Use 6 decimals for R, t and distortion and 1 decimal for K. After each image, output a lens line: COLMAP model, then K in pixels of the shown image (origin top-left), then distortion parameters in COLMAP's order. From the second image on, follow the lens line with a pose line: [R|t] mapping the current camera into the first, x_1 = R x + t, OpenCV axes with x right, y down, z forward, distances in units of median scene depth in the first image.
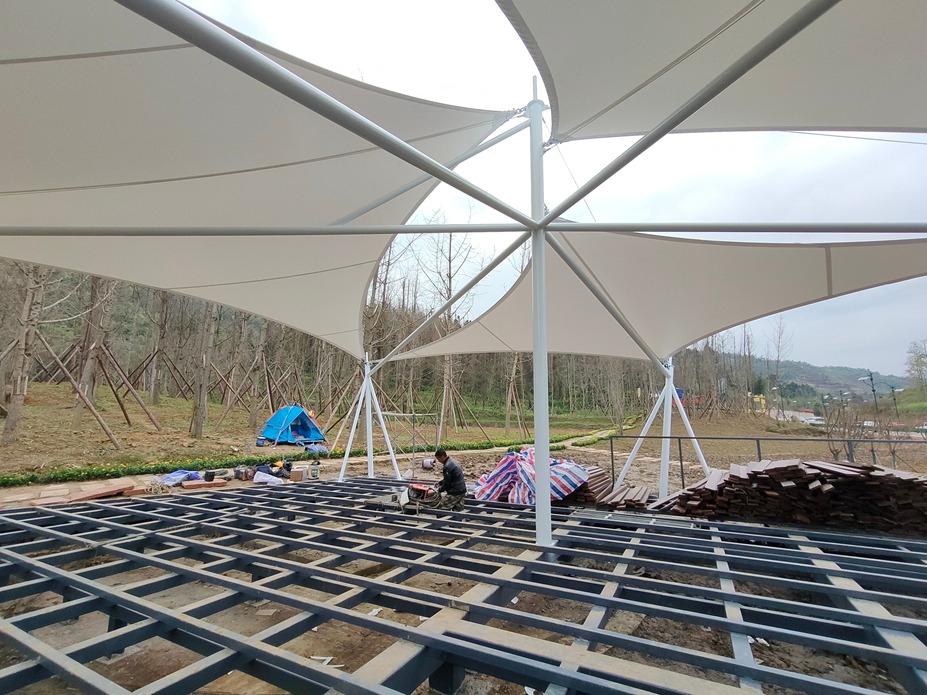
lens RADIAL K [[431.4, 0, 462.6], [0, 431.4, 344.8], [0, 0, 1]] dist [0.004810, 0.000248]
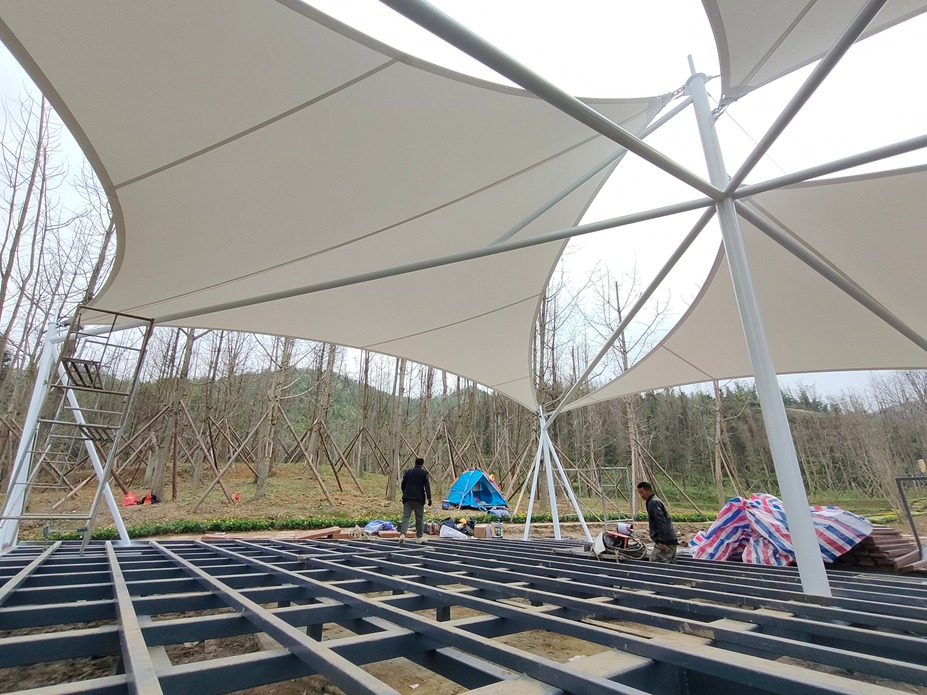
lens RADIAL K [[431.4, 0, 459.9], [0, 431.4, 348.9], [0, 0, 1]] dist [0.004810, 0.000248]
pose [[0.917855, -0.132787, -0.374046, -0.013145], [0.060673, 0.978242, -0.198395, 0.094942], [0.392252, 0.159404, 0.905941, 0.050084]]
